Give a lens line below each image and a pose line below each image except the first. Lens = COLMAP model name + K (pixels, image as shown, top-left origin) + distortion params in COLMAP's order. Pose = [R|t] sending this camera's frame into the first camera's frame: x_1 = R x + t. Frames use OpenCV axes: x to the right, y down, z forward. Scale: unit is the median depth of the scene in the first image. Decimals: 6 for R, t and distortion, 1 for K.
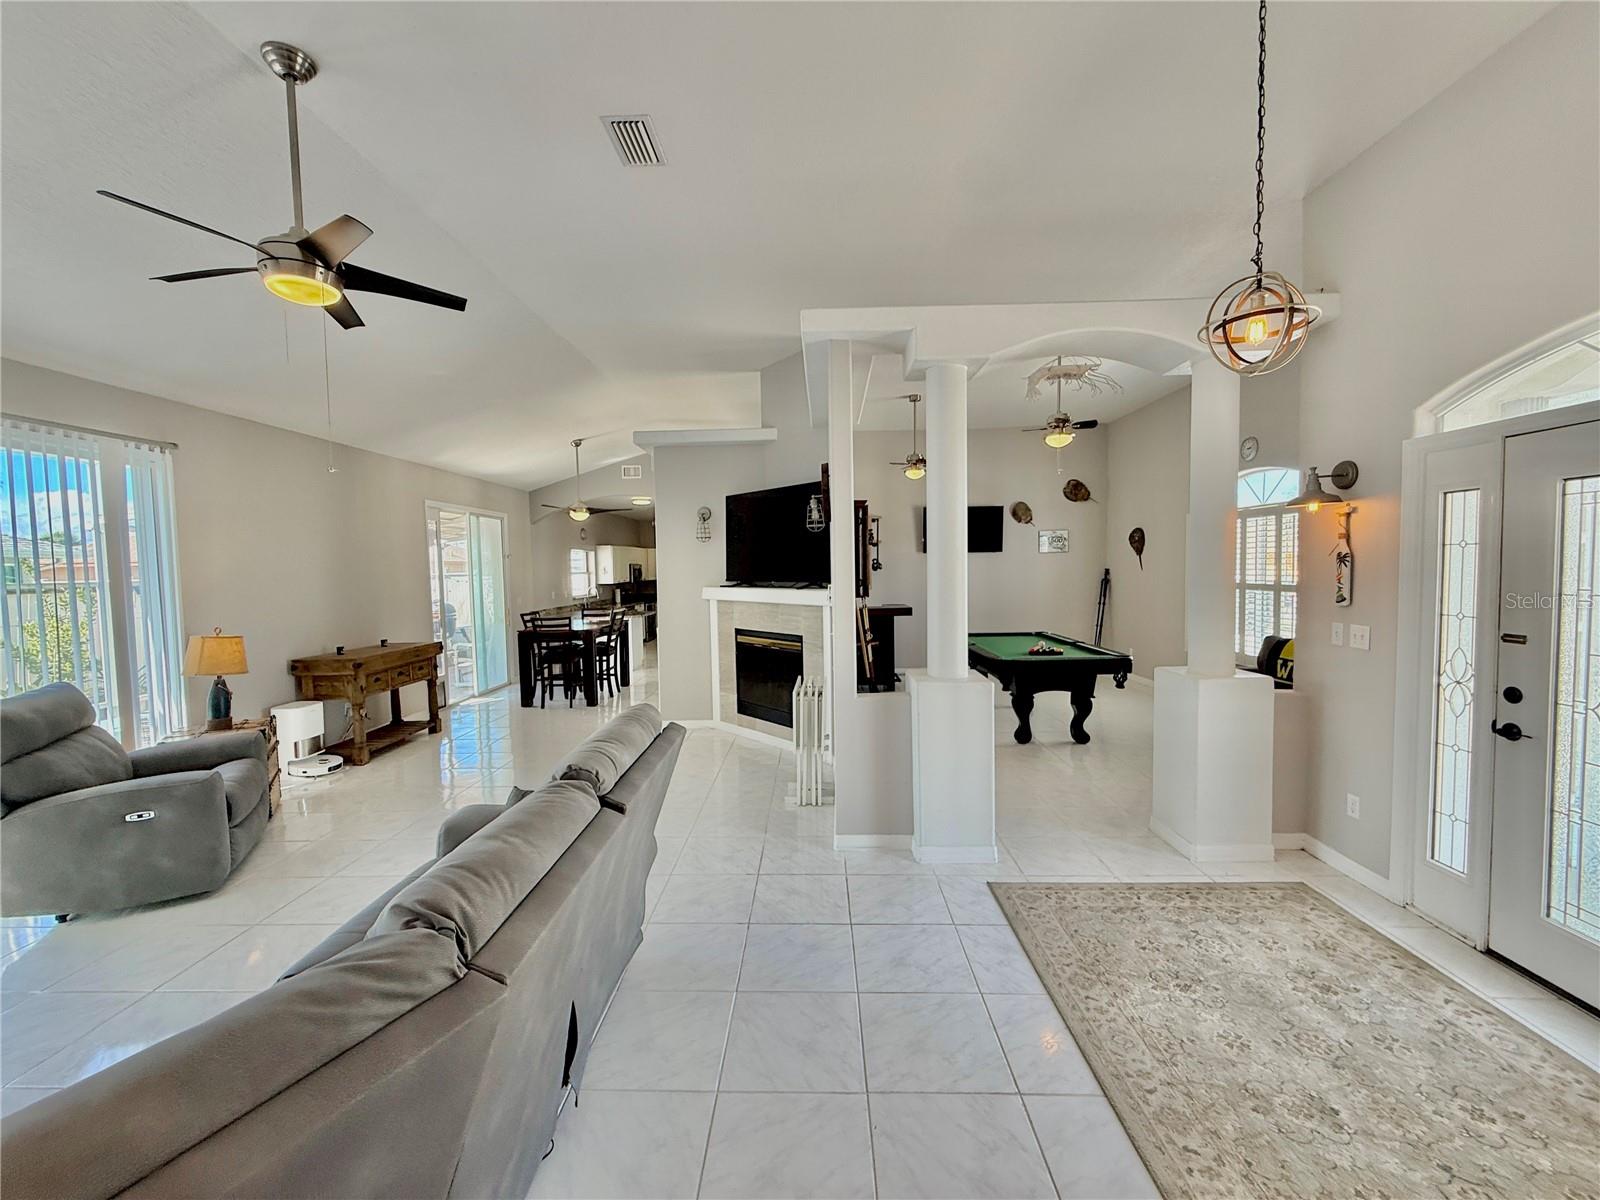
lens RADIAL K [[637.9, 0, 796.4], [0, 637.9, 600.4], [0, 0, 1]] dist [0.000445, 0.000680]
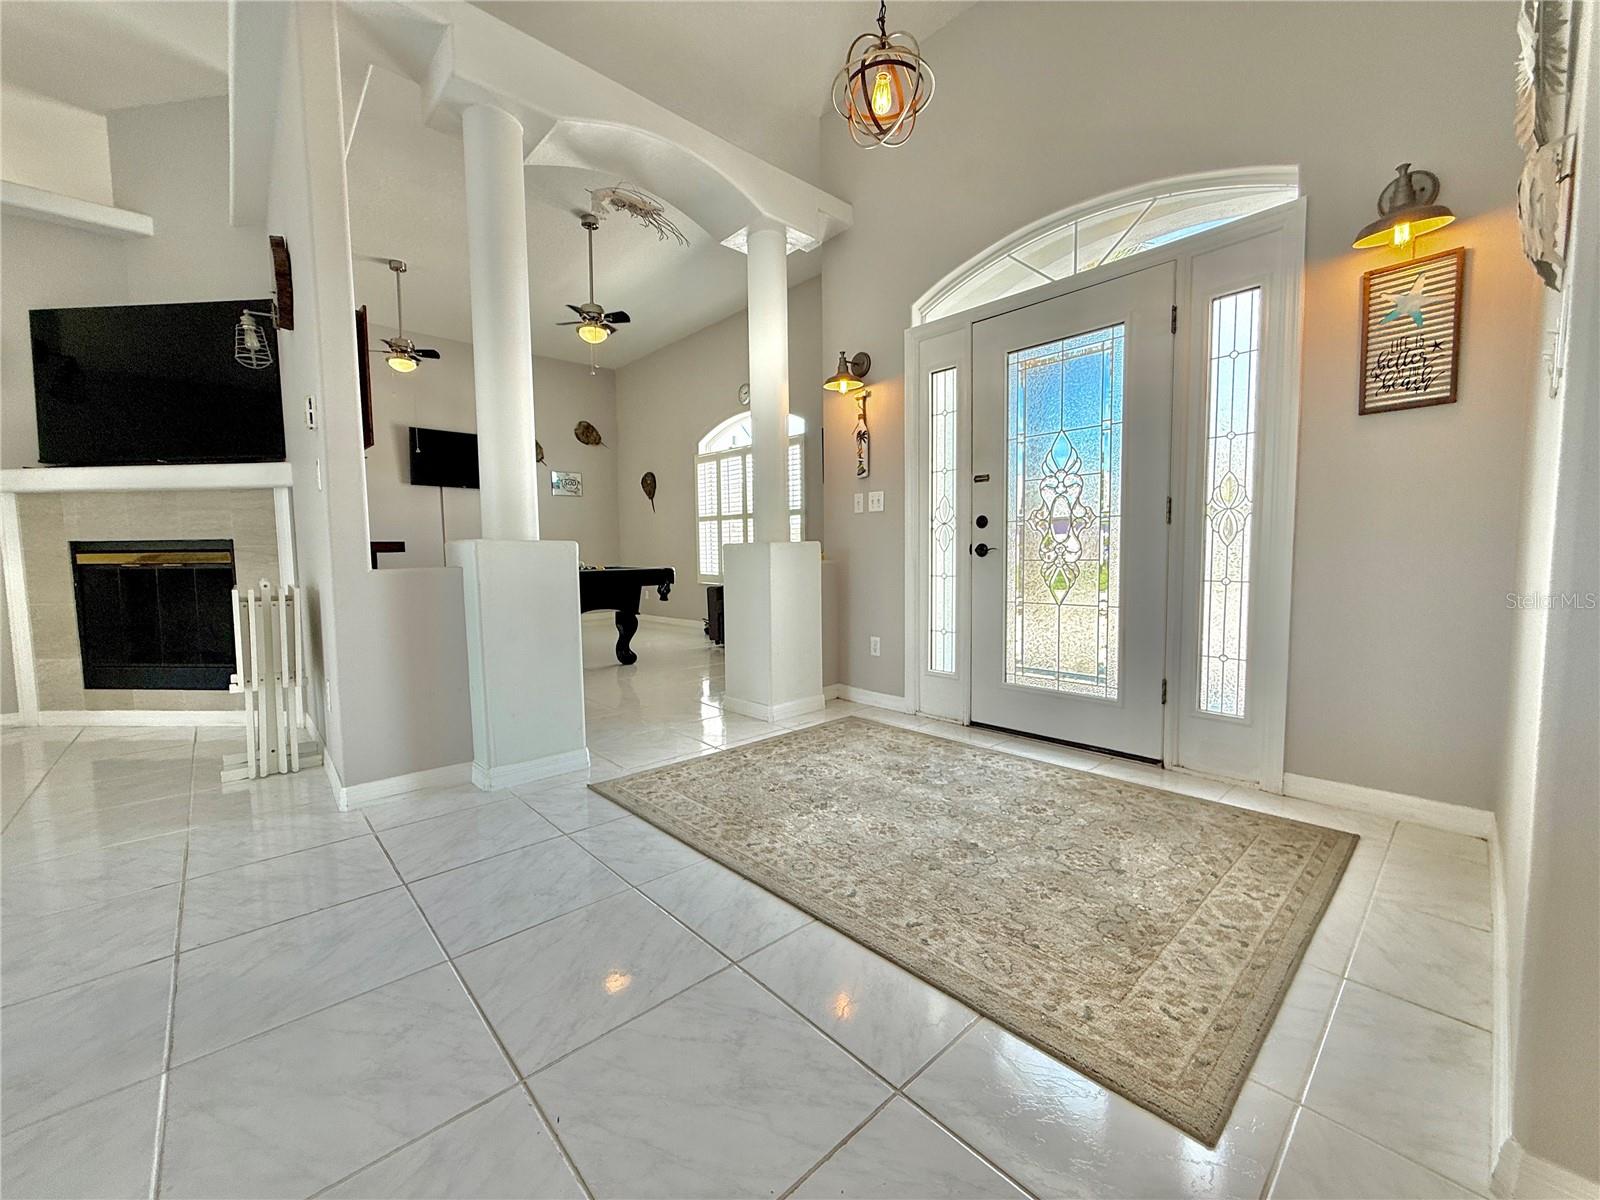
lens RADIAL K [[637.9, 0, 794.3], [0, 637.9, 600.1], [0, 0, 1]] dist [0.000445, 0.000680]
pose [[0.717644, -0.041902, 0.695149, -0.057212], [0.036765, 0.999076, 0.022268, 0.205635], [-0.695439, 0.009577, 0.718521, 0.253570]]
